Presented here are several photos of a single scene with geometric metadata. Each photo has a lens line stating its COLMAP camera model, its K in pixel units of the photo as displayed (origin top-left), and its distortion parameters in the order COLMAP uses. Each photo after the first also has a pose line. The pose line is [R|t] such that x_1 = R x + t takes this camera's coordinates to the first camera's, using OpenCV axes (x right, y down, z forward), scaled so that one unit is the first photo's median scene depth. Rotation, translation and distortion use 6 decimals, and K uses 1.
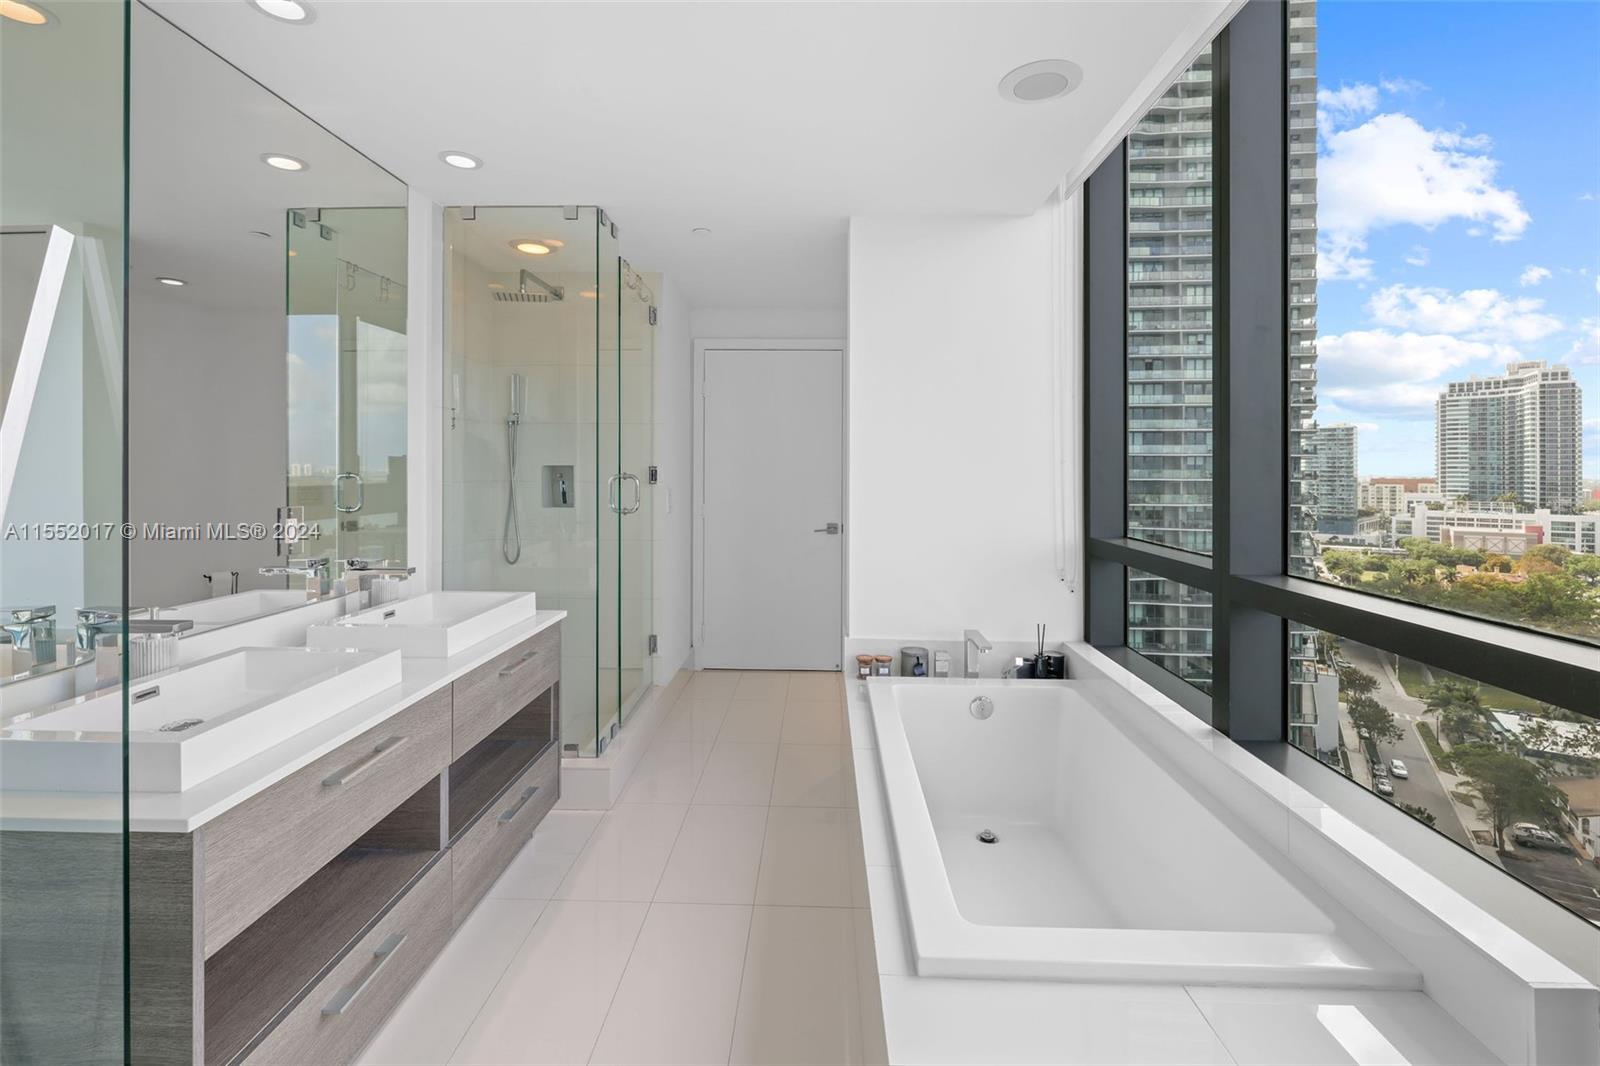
lens RADIAL K [[709.9, 0, 802.4], [0, 709.9, 476.3], [0, 0, 1]] dist [0.001744, -0.000141]
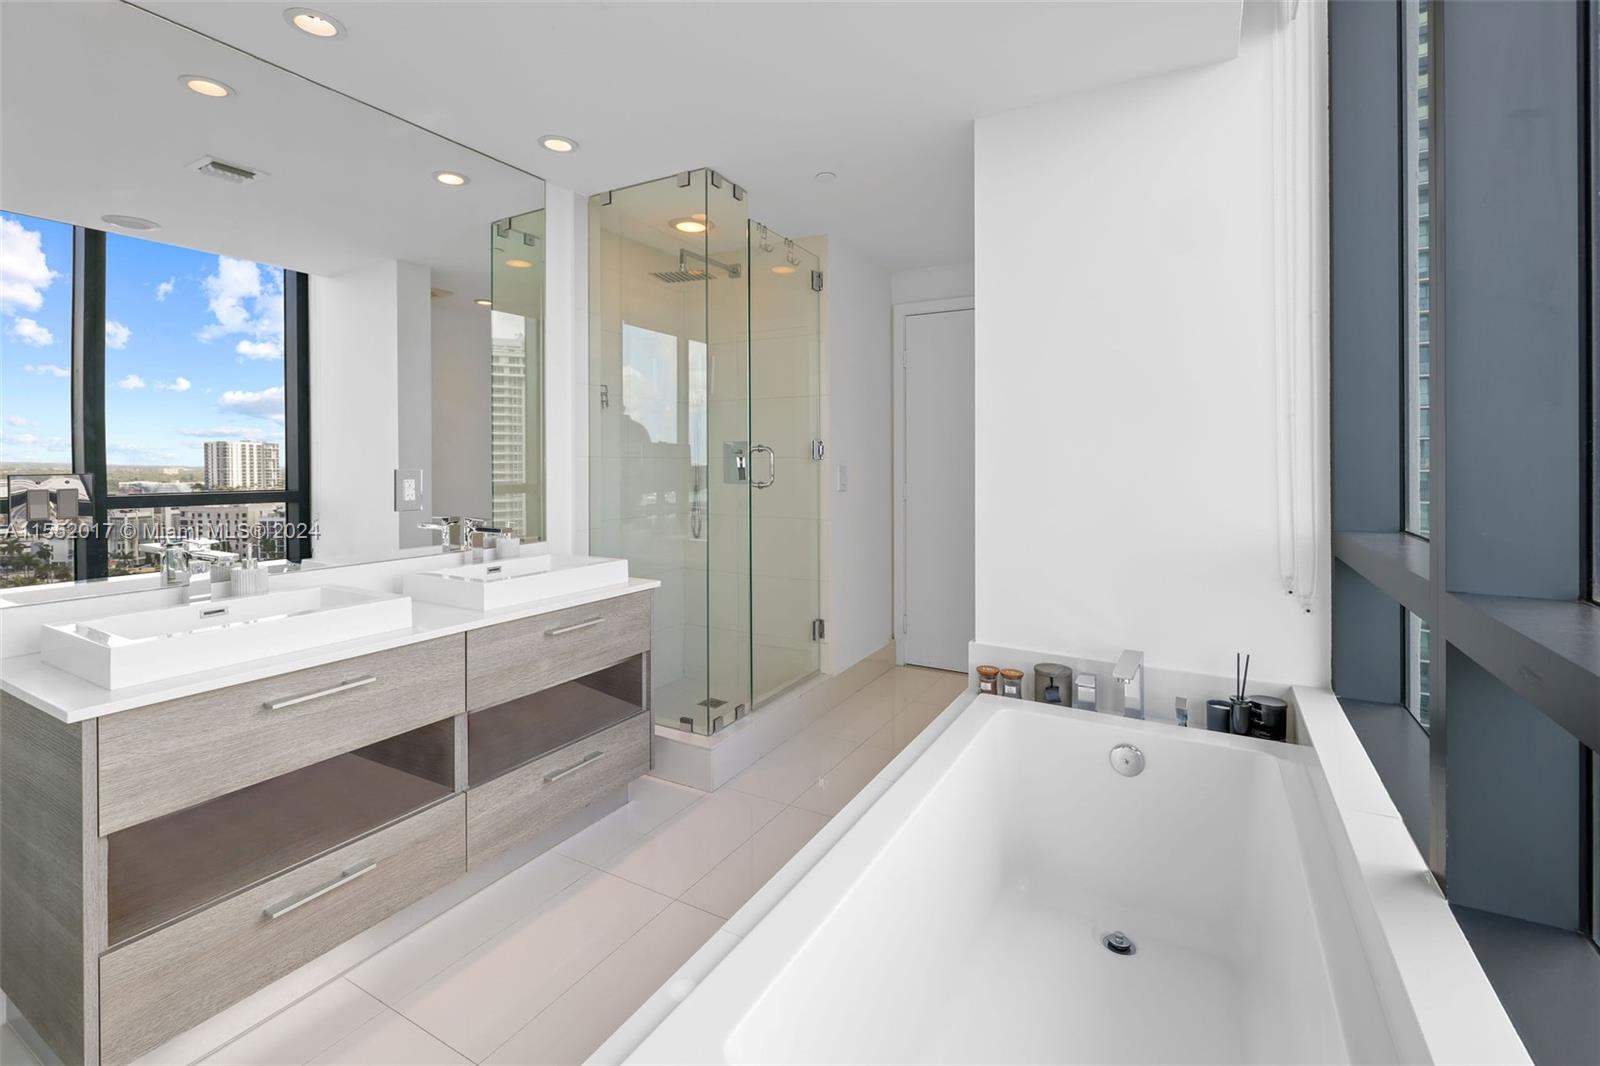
lens RADIAL K [[715.2, 0, 802.0], [0, 715.2, 466.0], [0, 0, 1]] dist [-0.000251, 0.000060]
pose [[0.882424, -0.002021, -0.470452, 0.285601], [0.000449, 0.999994, -0.003454, 0.030671], [0.470456, 0.002836, 0.882419, 0.198220]]
